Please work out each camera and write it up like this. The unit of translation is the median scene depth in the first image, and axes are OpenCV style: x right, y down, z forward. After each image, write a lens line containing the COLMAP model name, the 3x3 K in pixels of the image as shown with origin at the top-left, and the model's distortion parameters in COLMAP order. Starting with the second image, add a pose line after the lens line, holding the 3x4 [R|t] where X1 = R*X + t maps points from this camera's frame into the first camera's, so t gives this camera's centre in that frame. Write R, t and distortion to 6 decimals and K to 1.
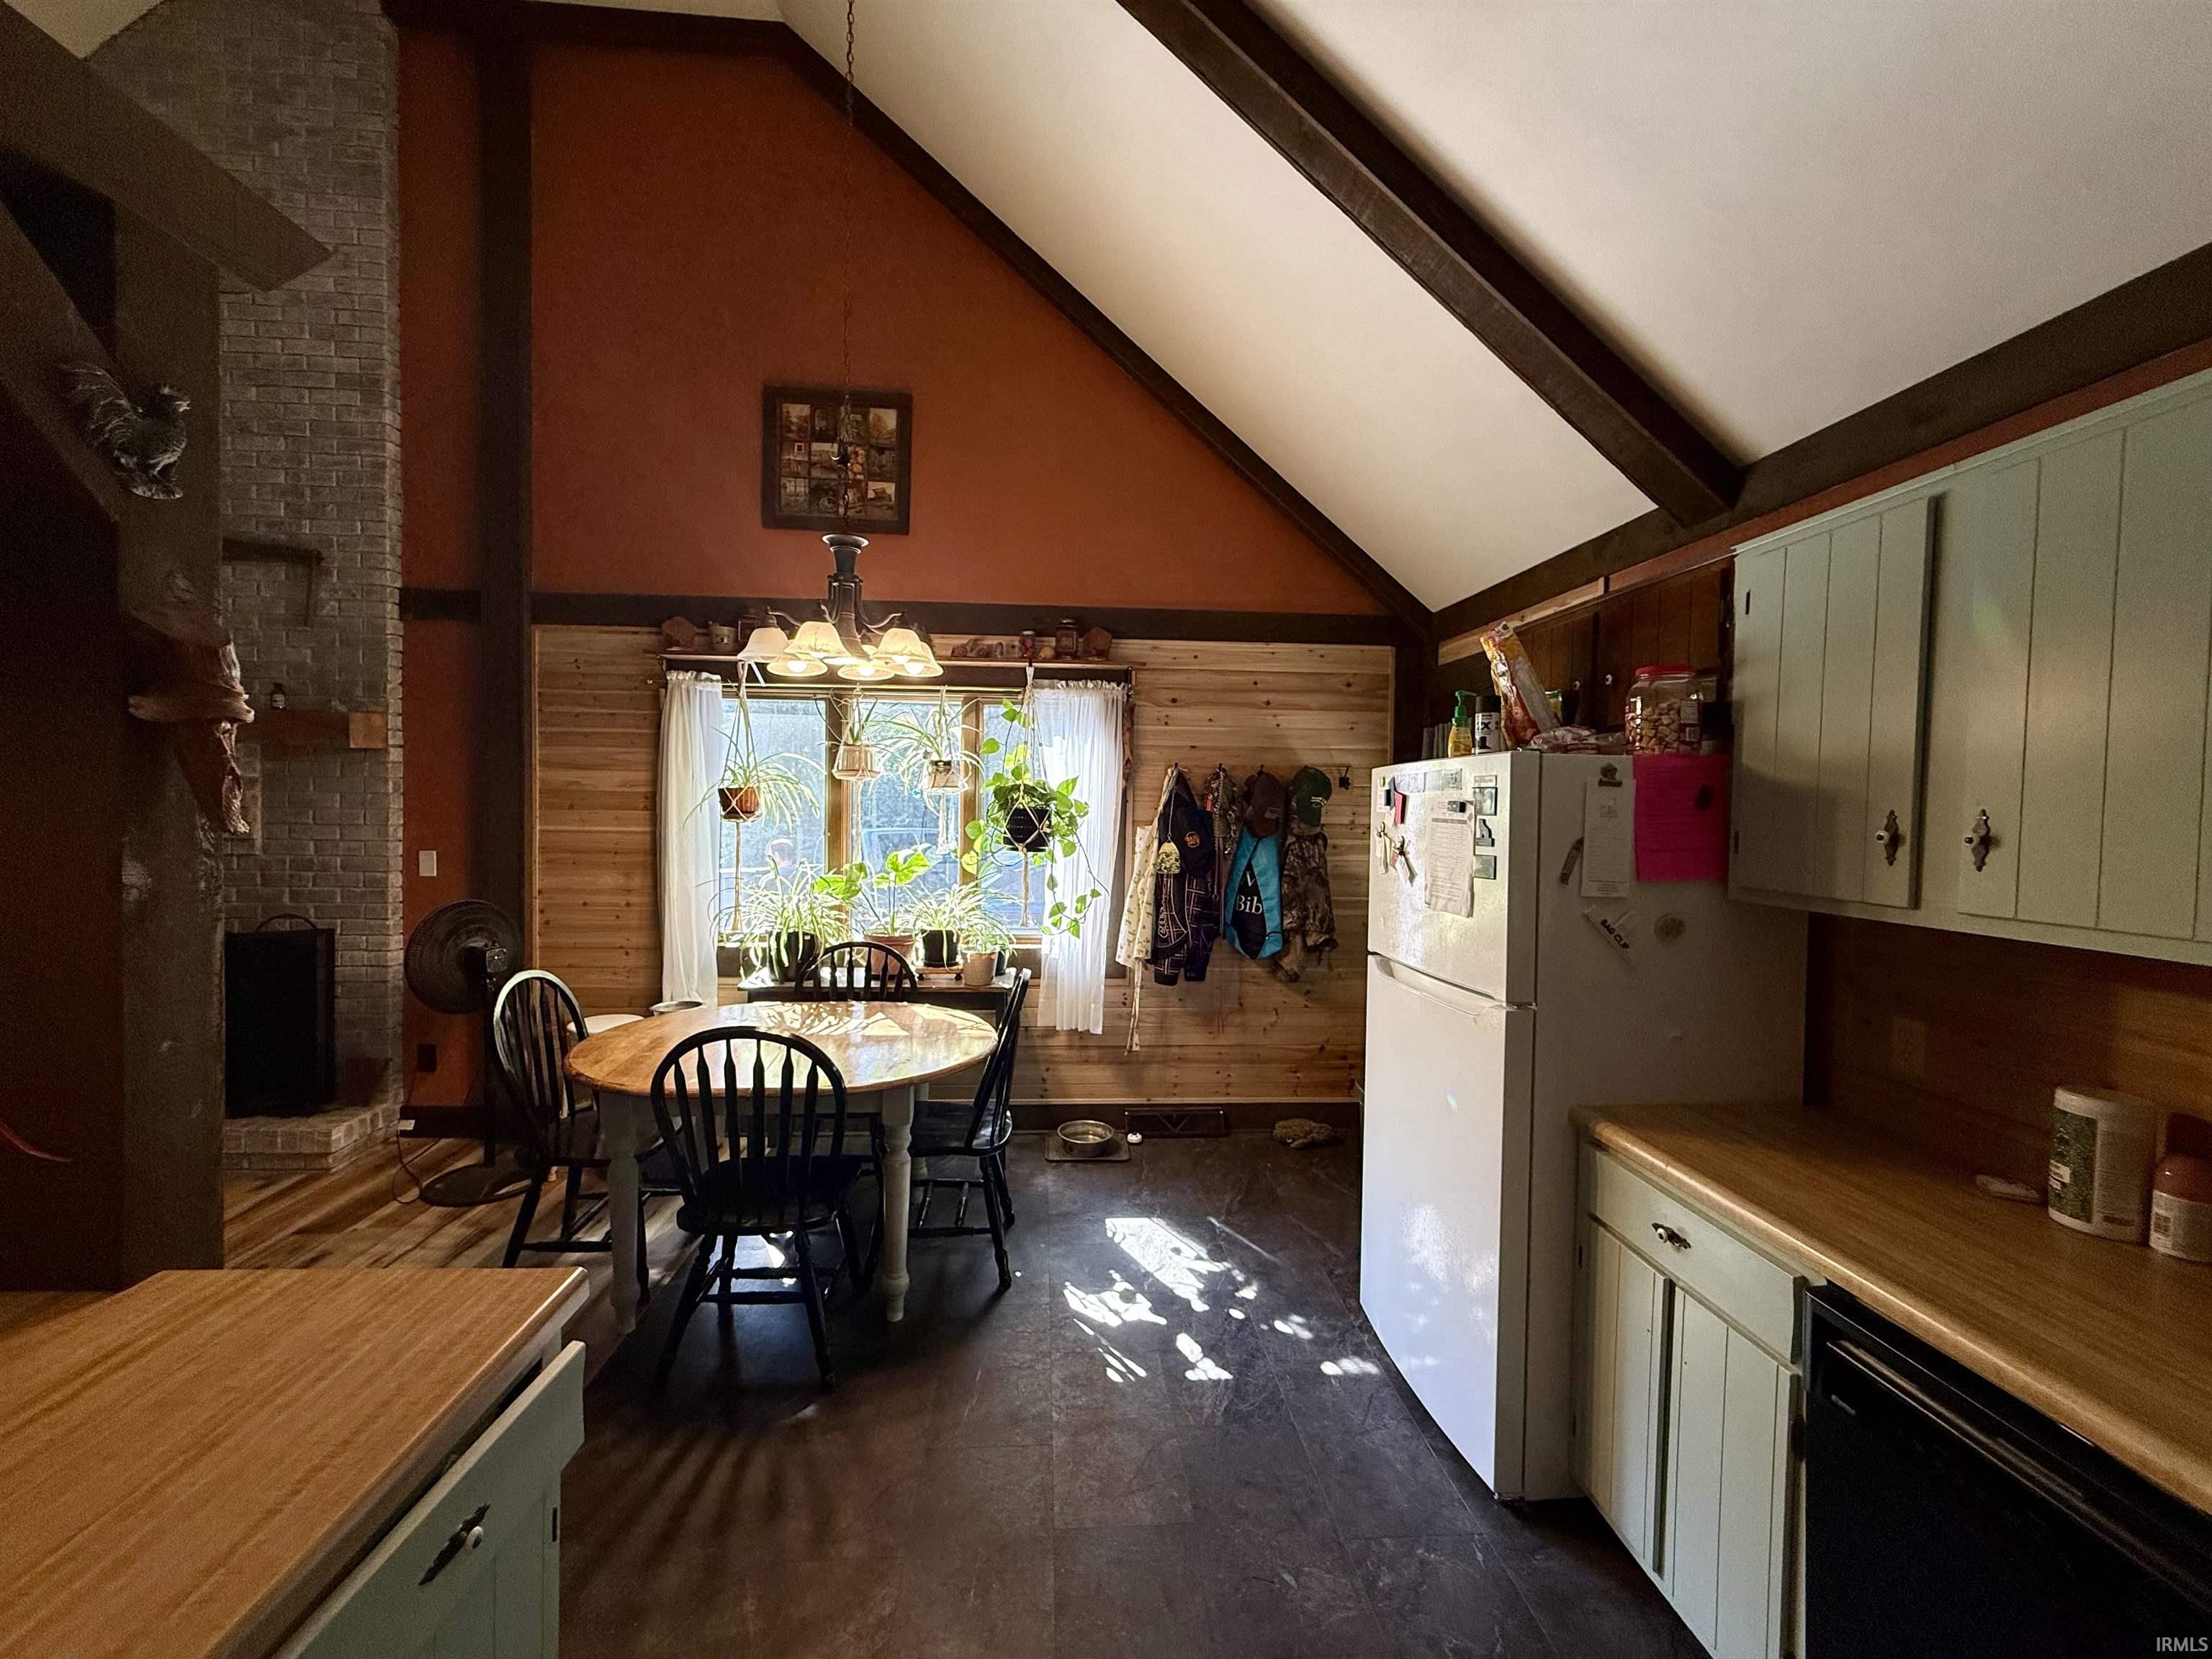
lens RADIAL K [[871.9, 0, 1096.0], [0, 871.9, 833.0], [0, 0, 1]] dist [-0.000084, 0.000074]
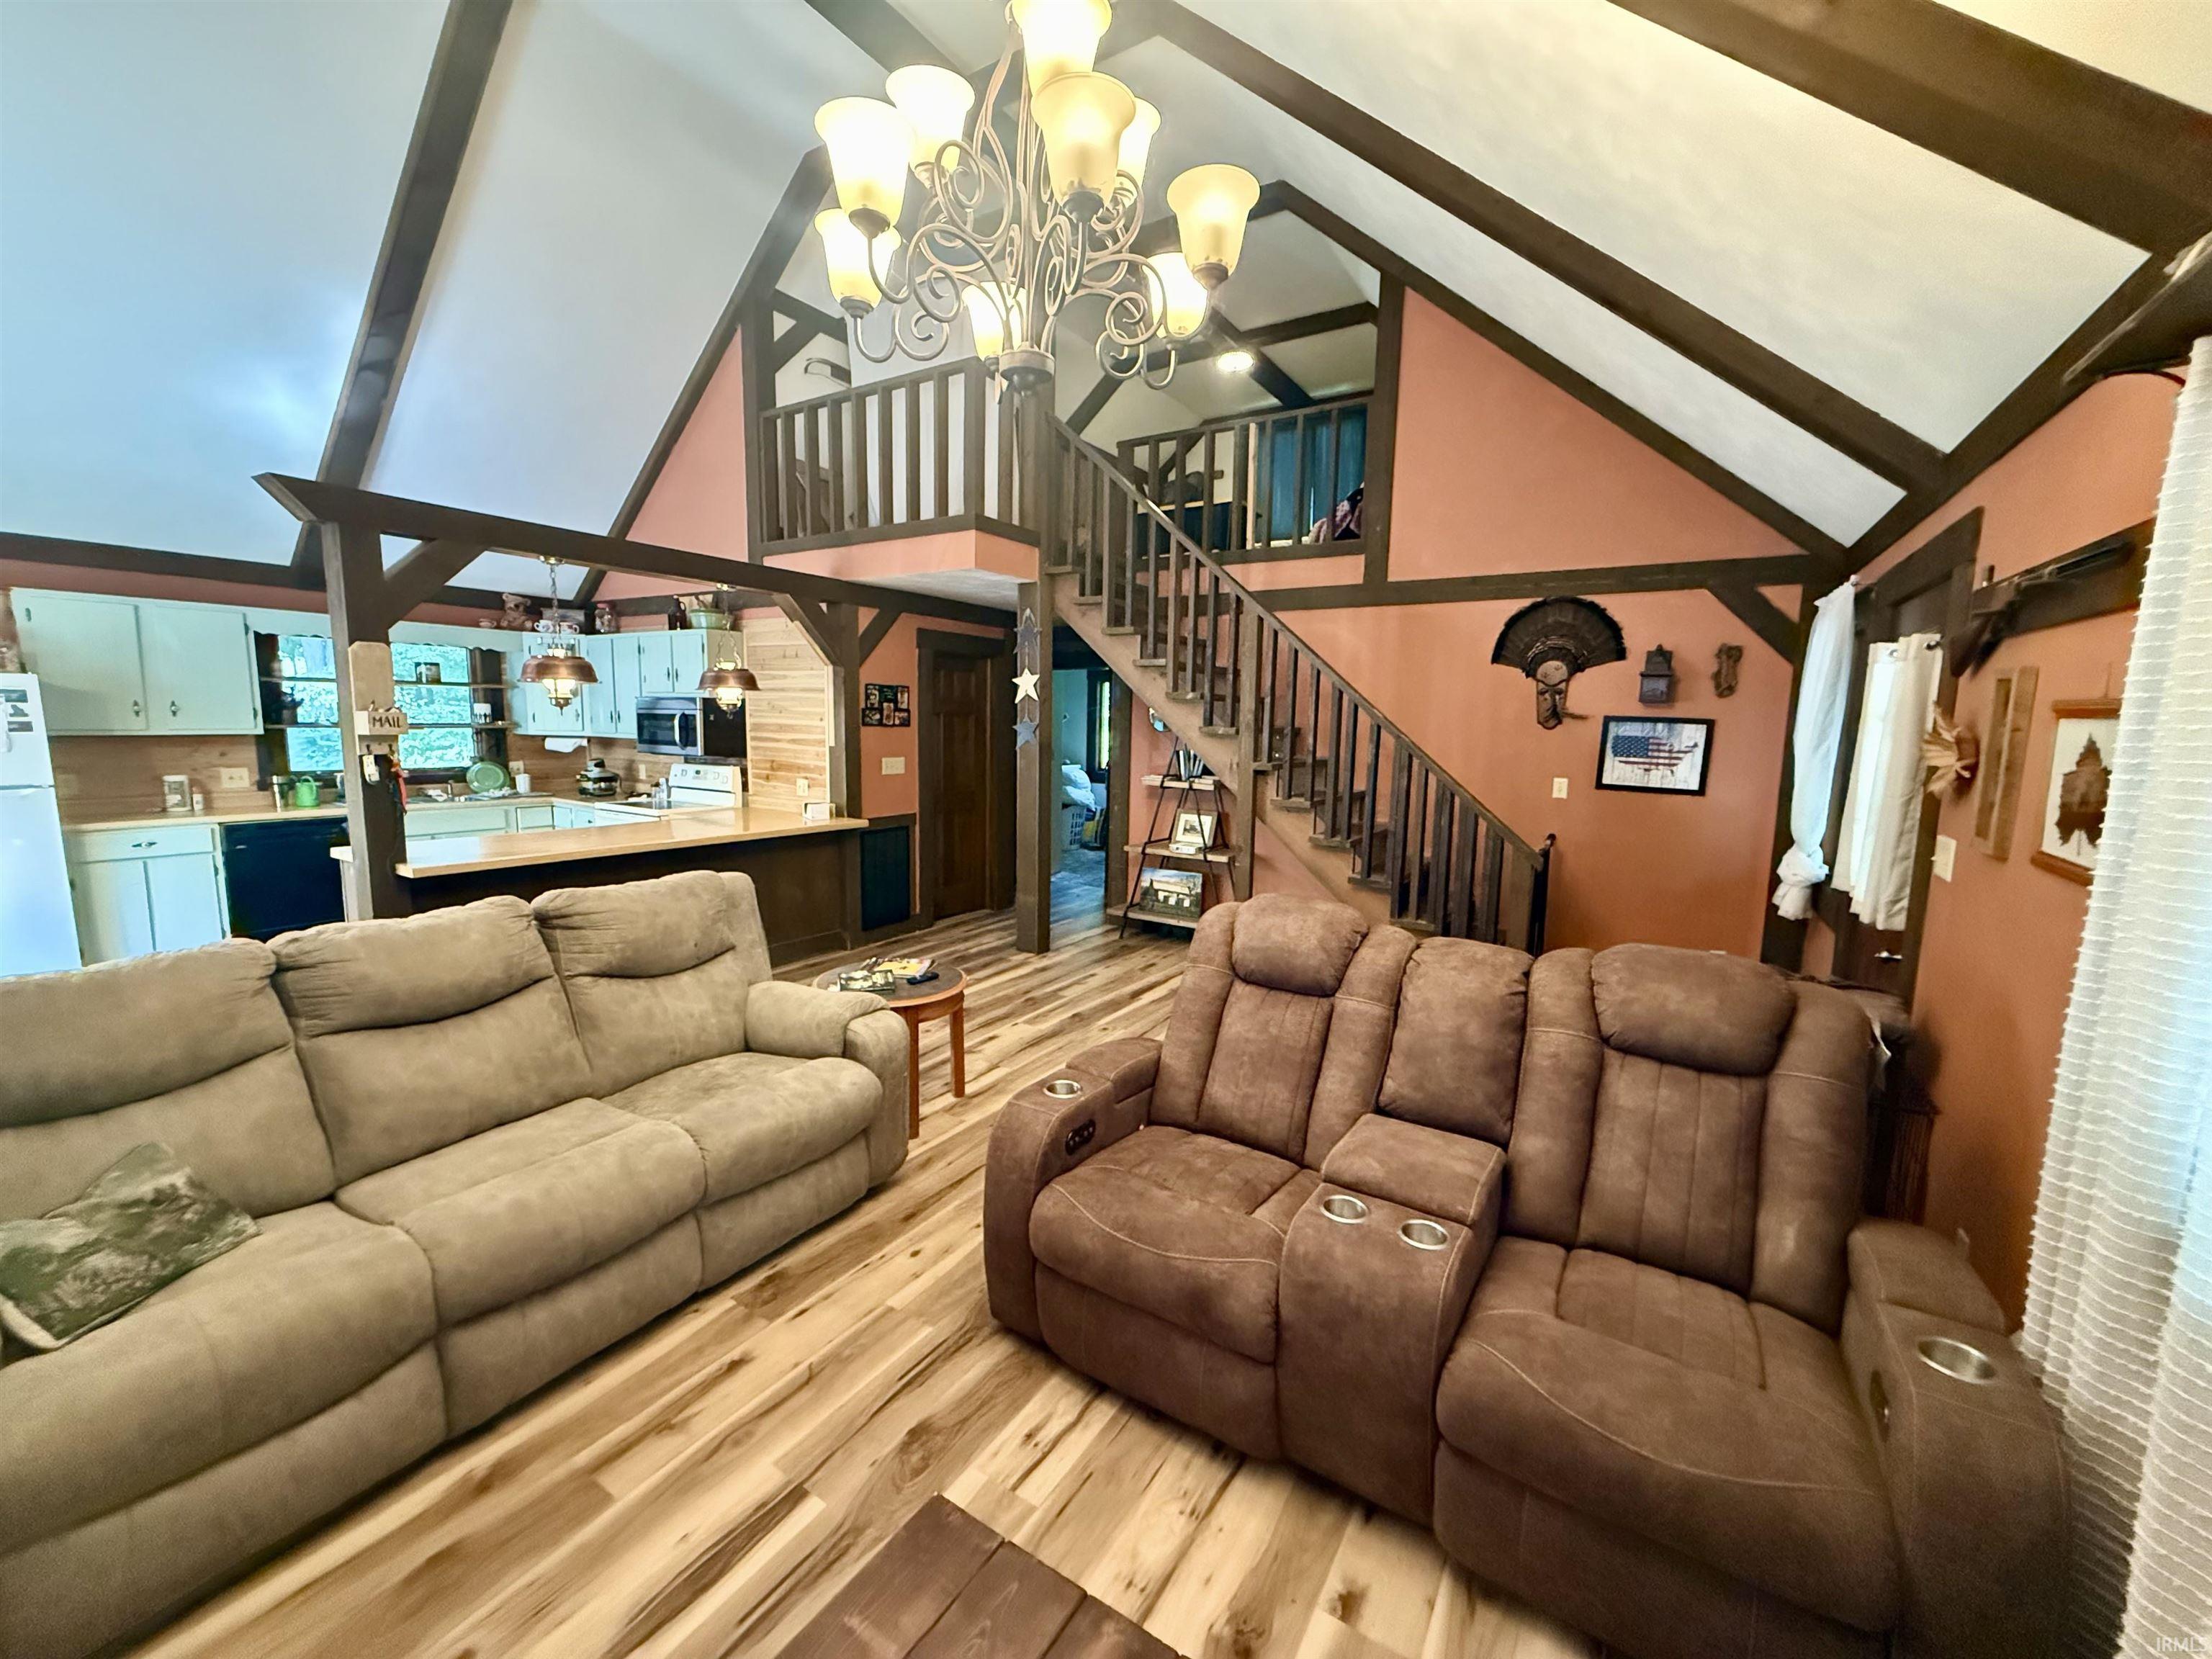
lens RADIAL K [[879.1, 0, 1099.6], [0, 879.1, 828.8], [0, 0, 1]] dist [0.000516, 0.000171]
pose [[-0.806360, -0.106936, 0.581677, -1.530680], [-0.012869, 0.986458, 0.163511, -0.052197], [-0.591284, 0.124363, -0.796816, 0.599316]]
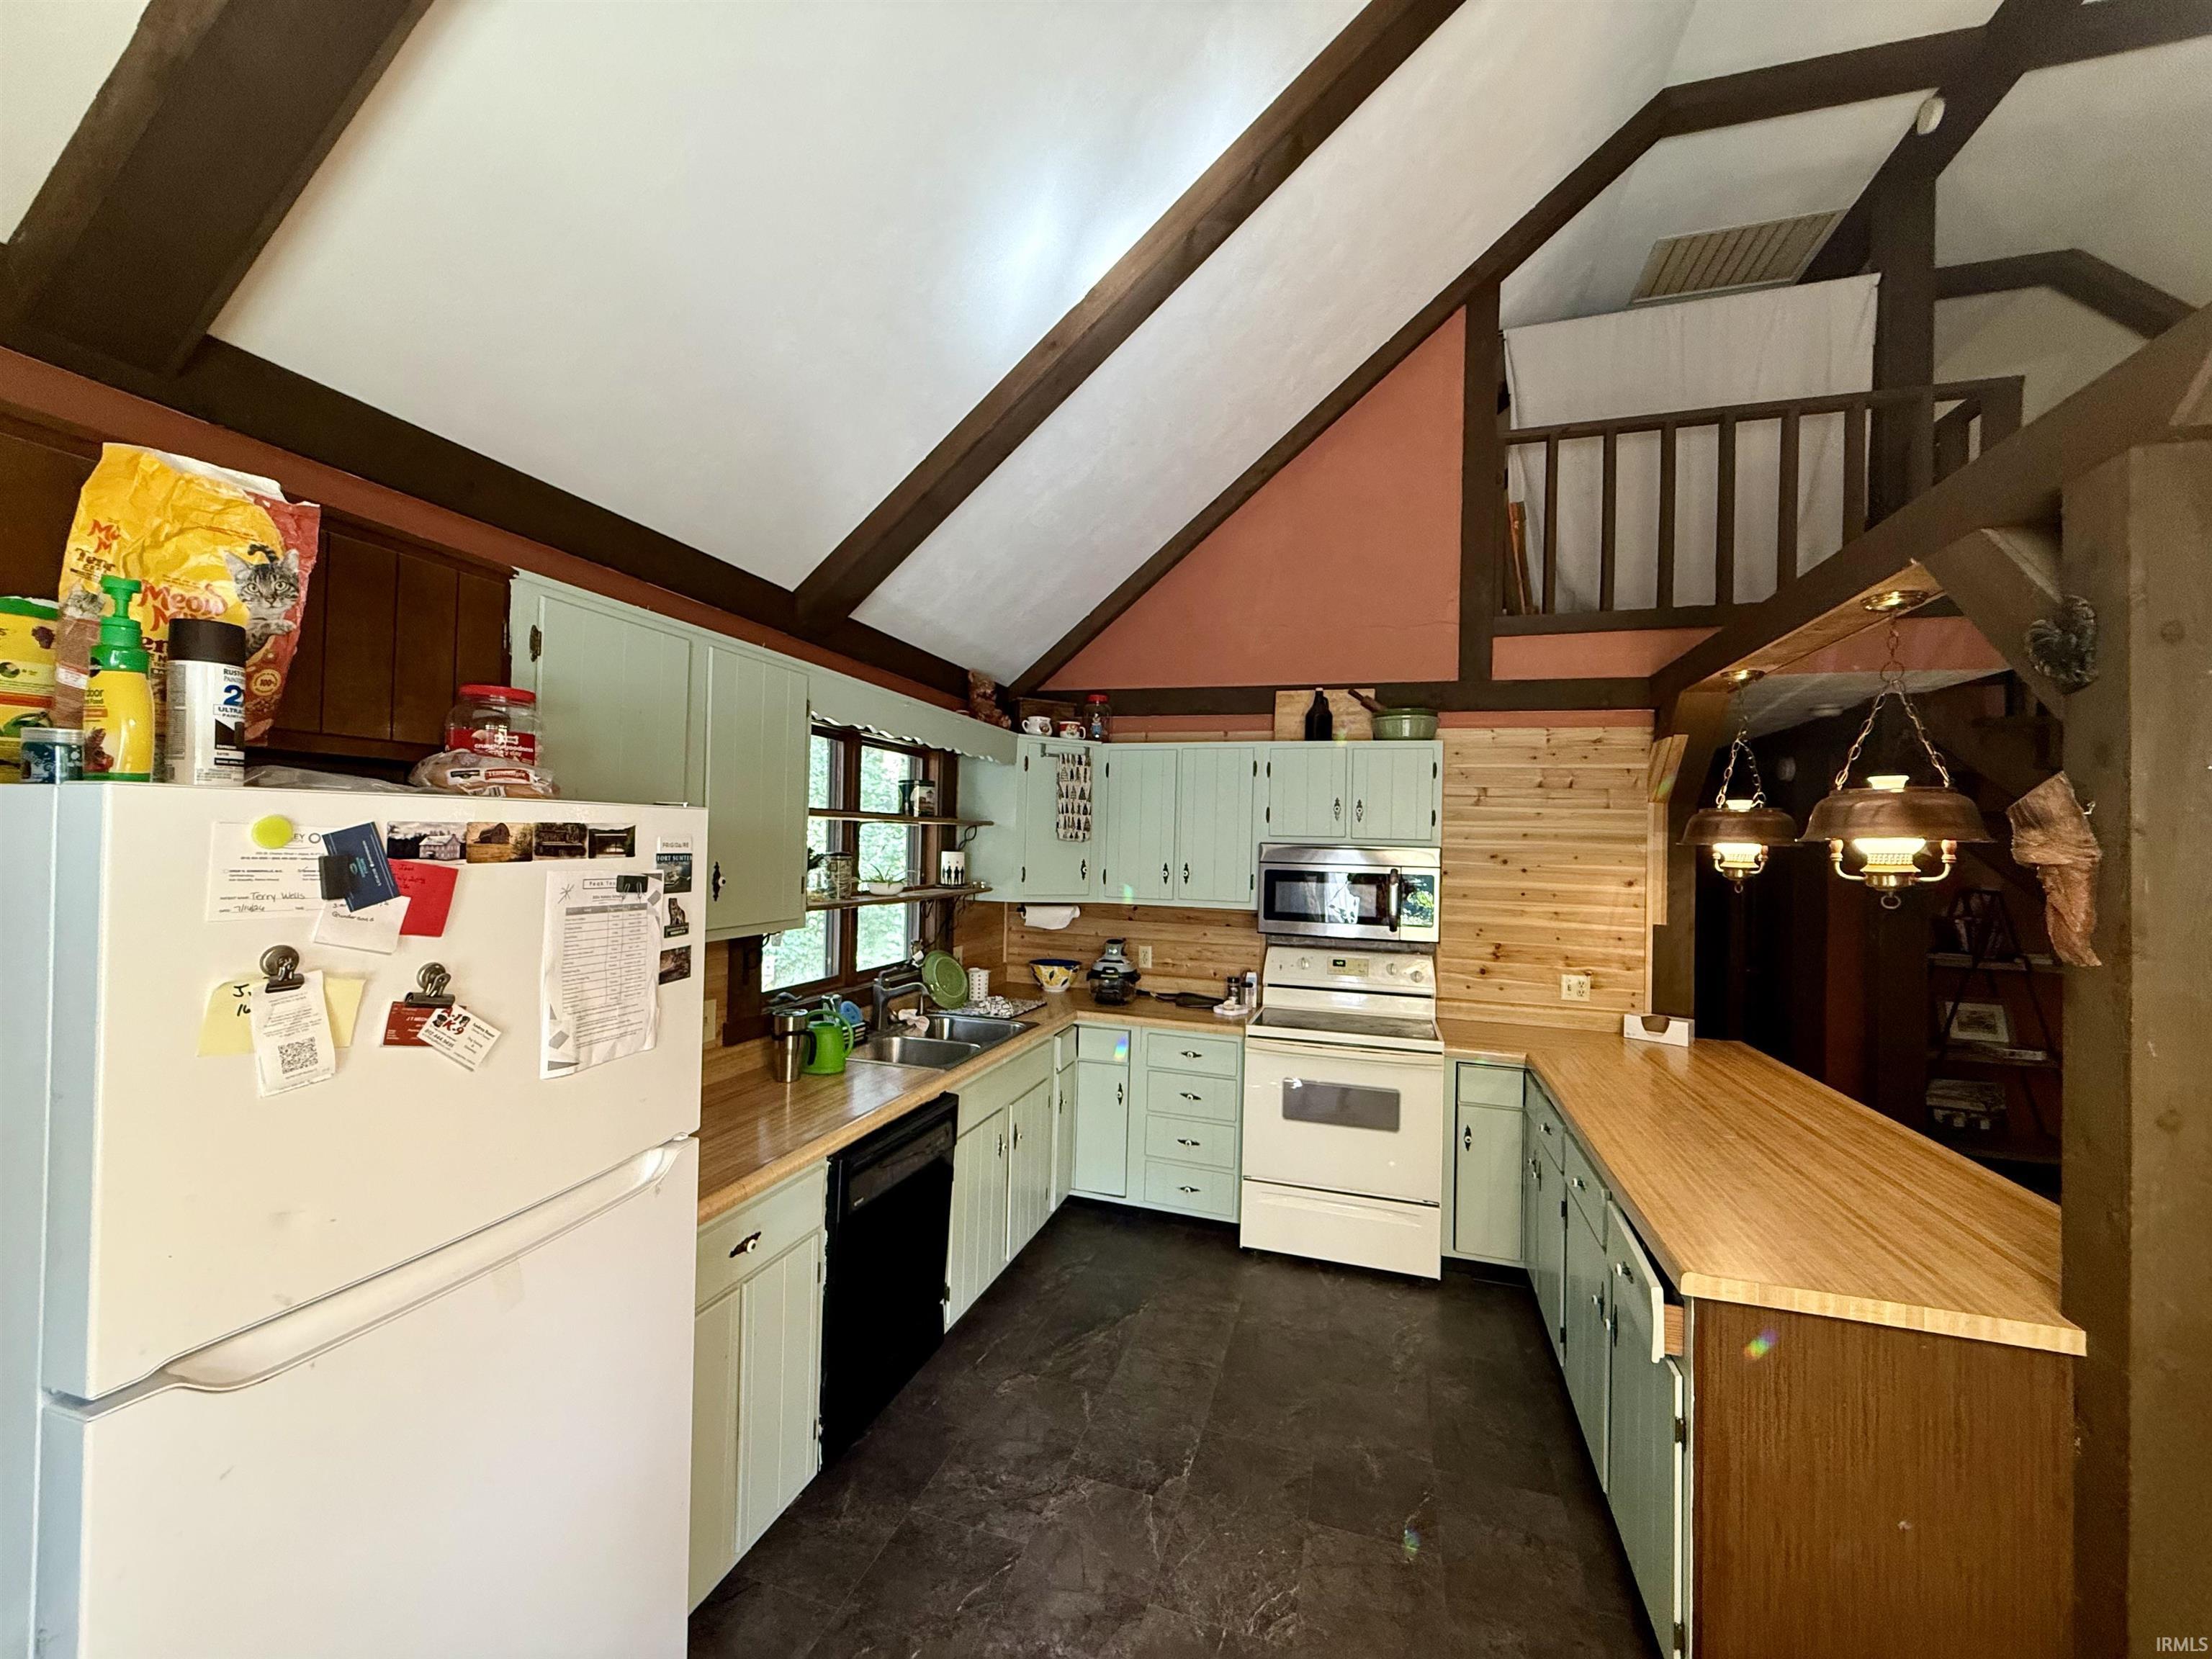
lens RADIAL K [[879.1, 0, 1099.6], [0, 879.1, 828.8], [0, 0, 1]] dist [0.000516, 0.000171]
pose [[-0.930857, -0.034958, 0.363707, -0.070818], [-0.028877, 0.999338, 0.022144, -0.050163], [-0.364241, 0.010110, -0.931250, 0.779277]]
